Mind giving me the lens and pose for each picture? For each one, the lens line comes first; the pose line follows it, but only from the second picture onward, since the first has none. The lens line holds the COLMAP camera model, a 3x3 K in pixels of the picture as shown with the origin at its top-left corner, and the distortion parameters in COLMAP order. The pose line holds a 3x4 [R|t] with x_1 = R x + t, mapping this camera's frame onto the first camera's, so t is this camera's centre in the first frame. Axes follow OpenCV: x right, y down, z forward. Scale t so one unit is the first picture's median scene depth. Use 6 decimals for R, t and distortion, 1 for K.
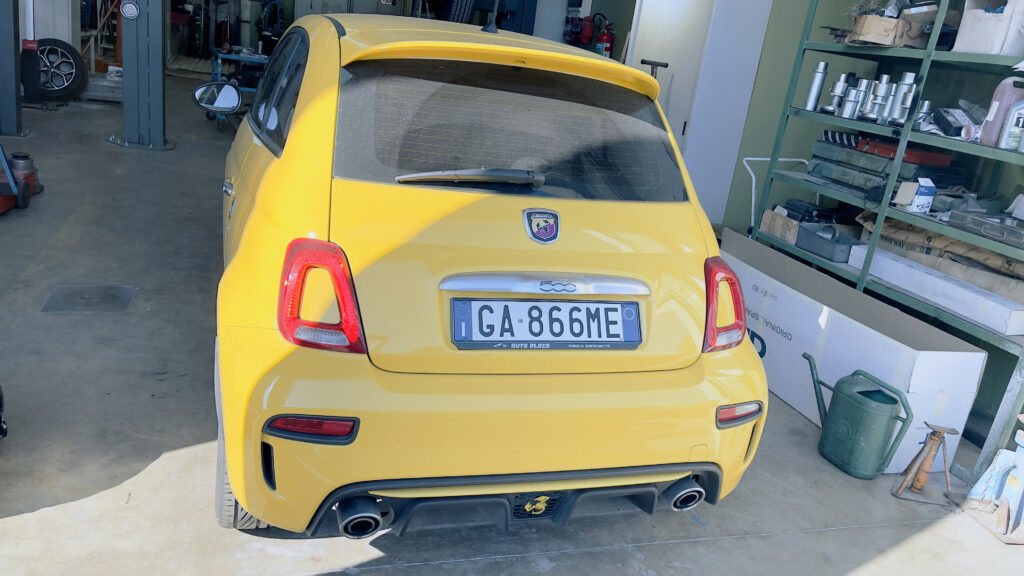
lens RADIAL K [[776.9, 0, 512.0], [0, 776.9, 288.0], [0, 0, 1]] dist [0.032252, -0.003821]
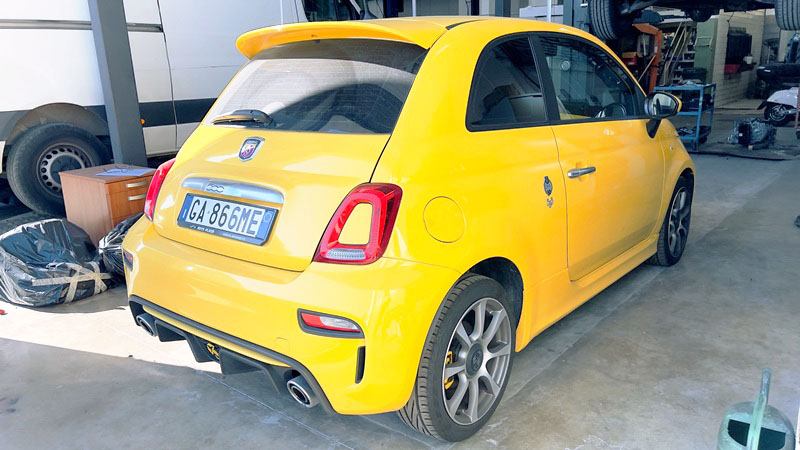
lens RADIAL K [[595.5, 0, 400.0], [0, 595.5, 225.0], [0, 0, 1]] dist [0.031649, -0.000632]
pose [[0.547042, 0.066247, -0.834480, 0.843431], [-0.155700, 0.987521, -0.023672, 0.027655], [0.822498, 0.142878, 0.550530, 0.523273]]
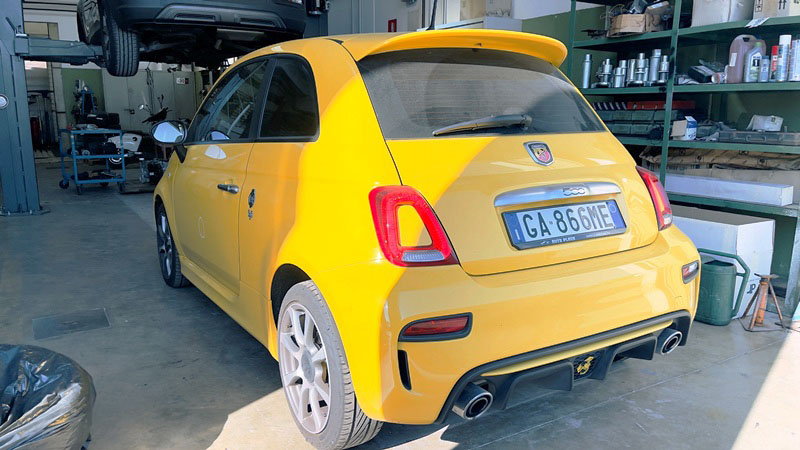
lens RADIAL K [[606.9, 0, 400.0], [0, 606.9, 225.0], [0, 0, 1]] dist [0.032252, -0.003821]
pose [[0.963389, -0.176104, 0.202163, -0.331750], [0.196543, 0.976737, -0.085772, 0.063231], [-0.182356, 0.122365, 0.975589, 0.042614]]
